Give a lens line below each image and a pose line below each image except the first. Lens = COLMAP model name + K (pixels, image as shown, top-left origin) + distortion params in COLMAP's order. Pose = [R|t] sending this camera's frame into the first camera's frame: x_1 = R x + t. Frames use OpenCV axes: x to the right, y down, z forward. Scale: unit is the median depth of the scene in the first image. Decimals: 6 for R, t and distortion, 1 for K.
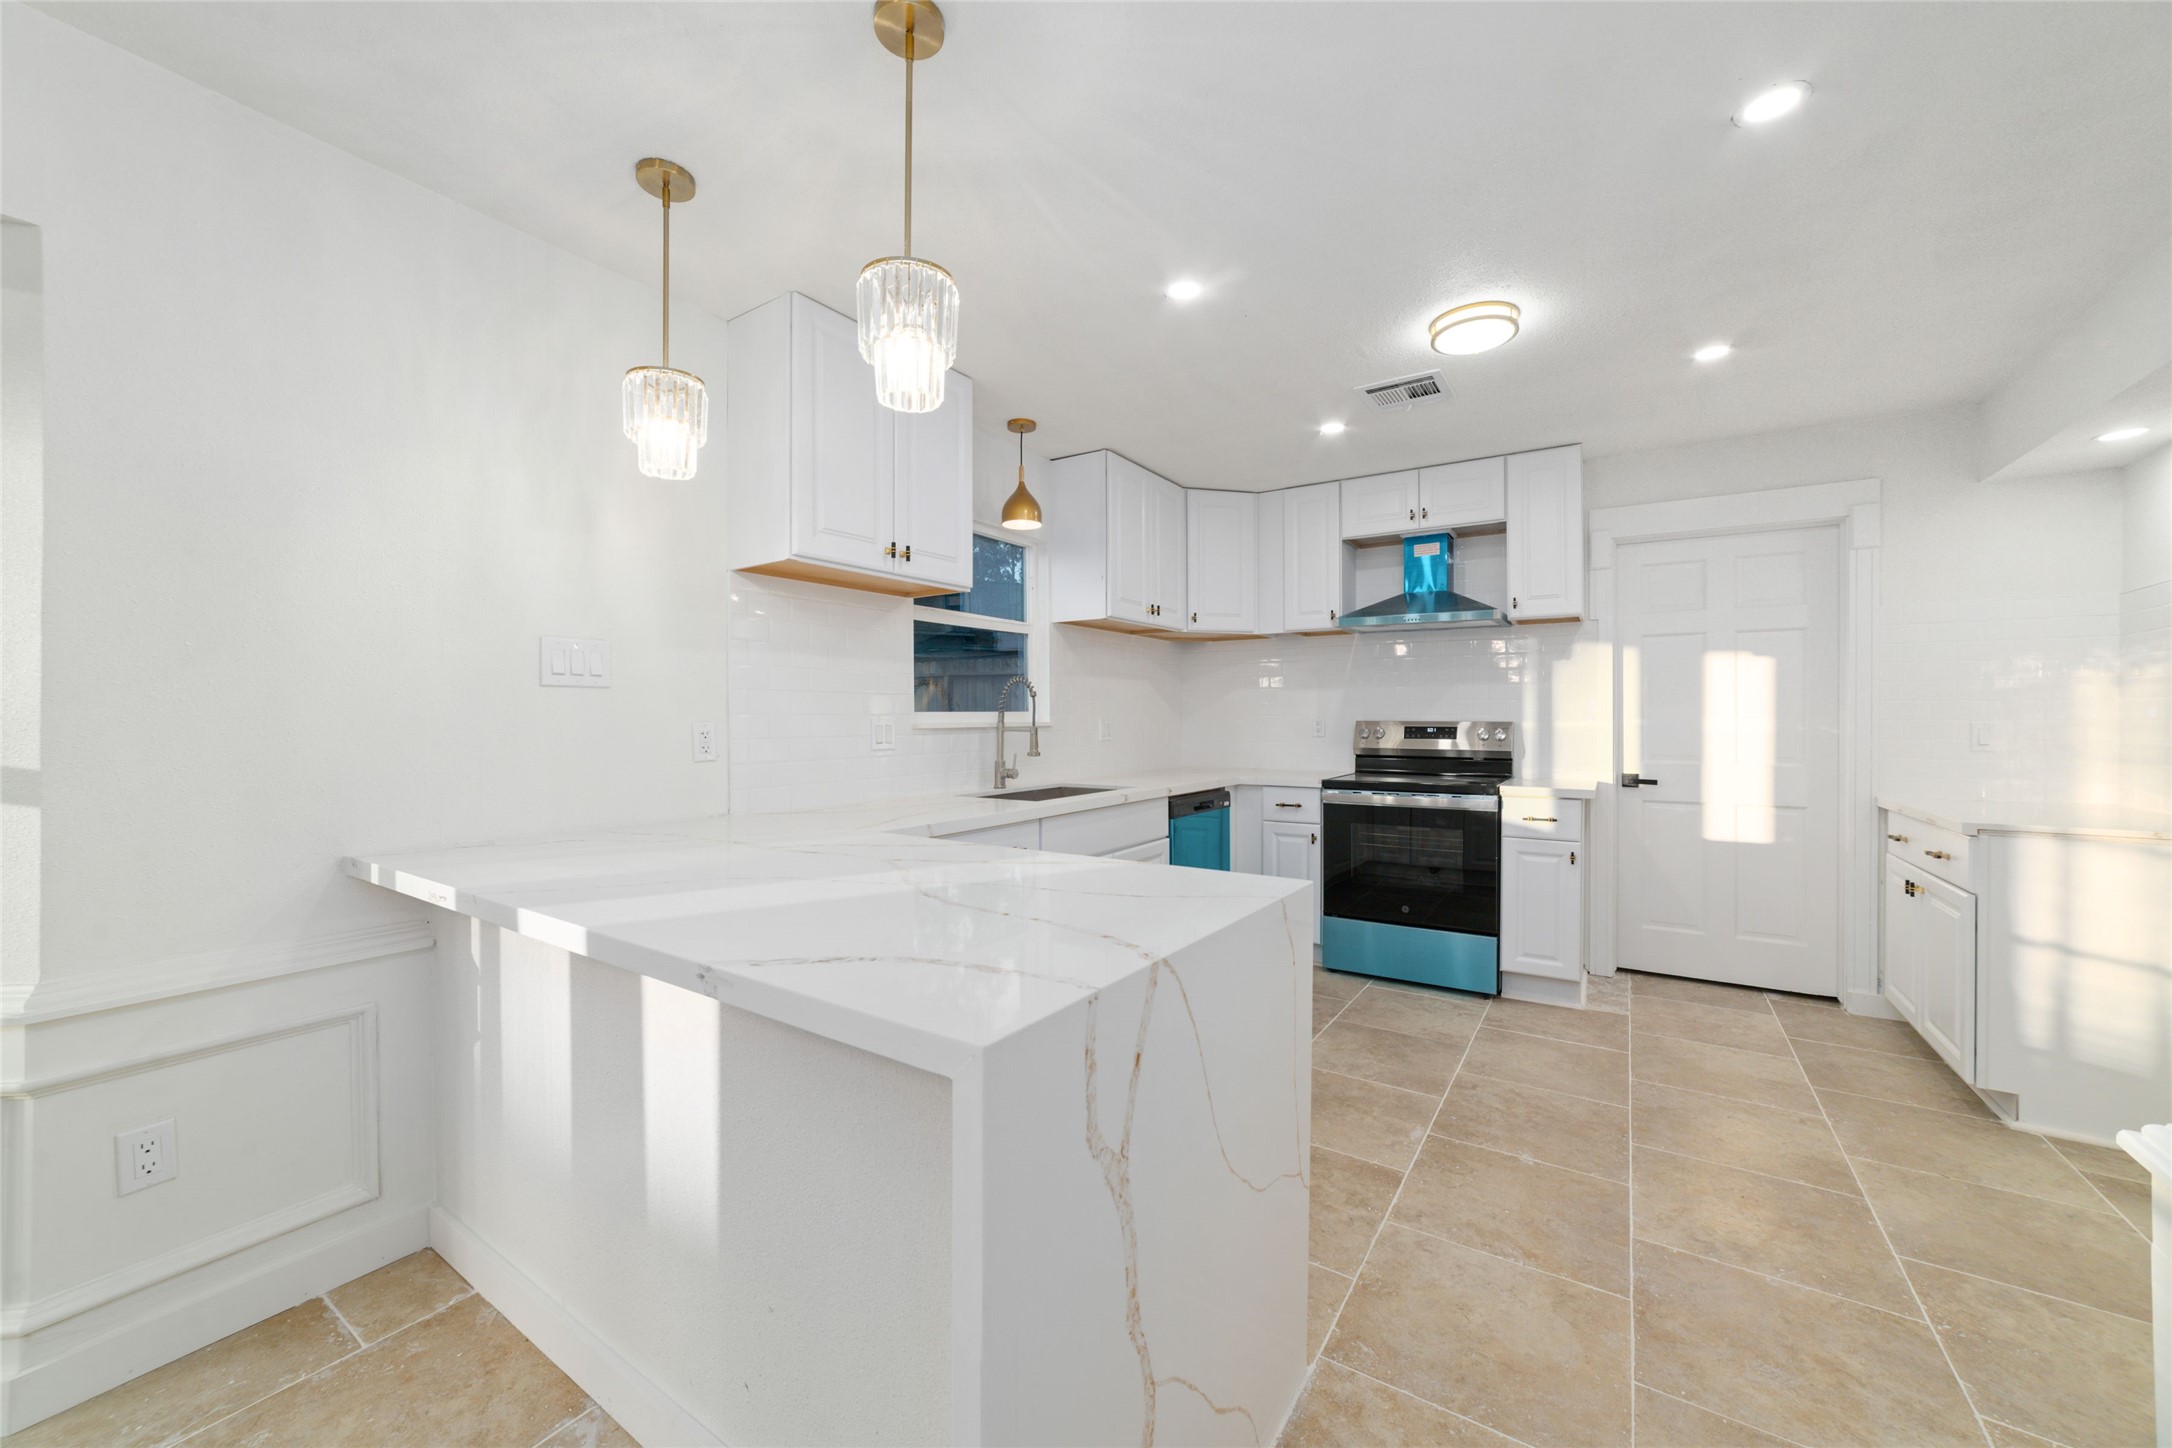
lens RADIAL K [[818.2, 0, 1086.6], [0, 818.2, 718.4], [0, 0, 1]] dist [-0.013573, 0.000203]
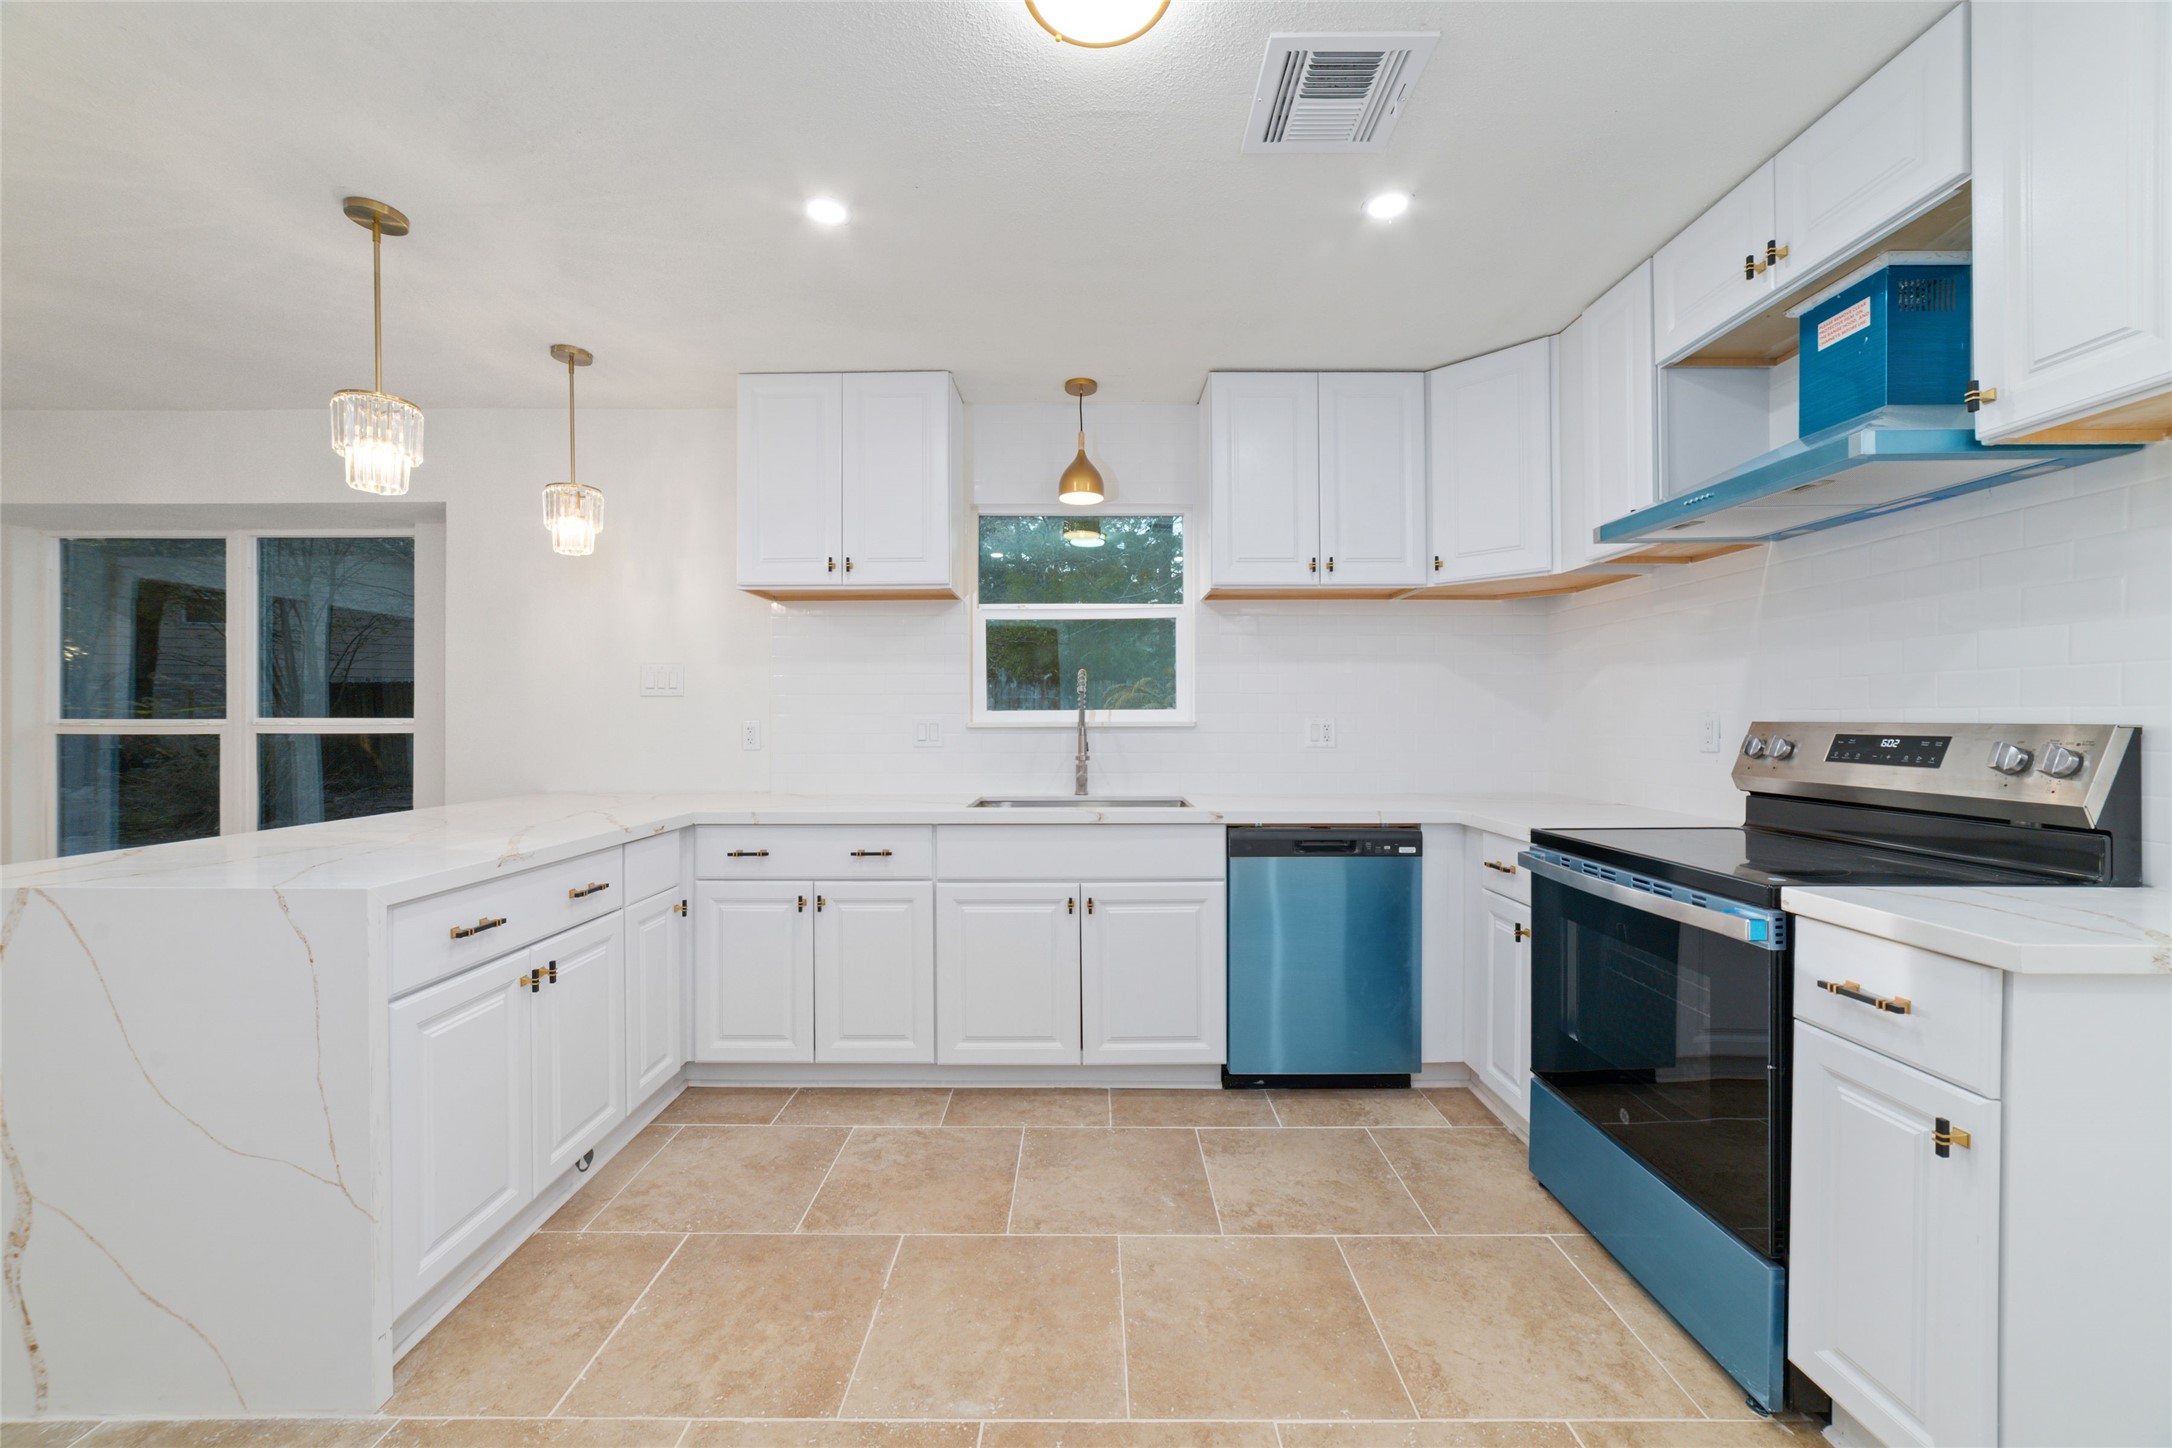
lens RADIAL K [[818.2, 0, 1086.6], [0, 818.2, 718.4], [0, 0, 1]] dist [-0.013573, 0.000203]
pose [[0.552820, 0.000868, -0.833300, 0.660606], [0.000701, 0.999999, 0.001506, -0.000094], [0.833300, -0.001417, 0.552819, 0.514224]]
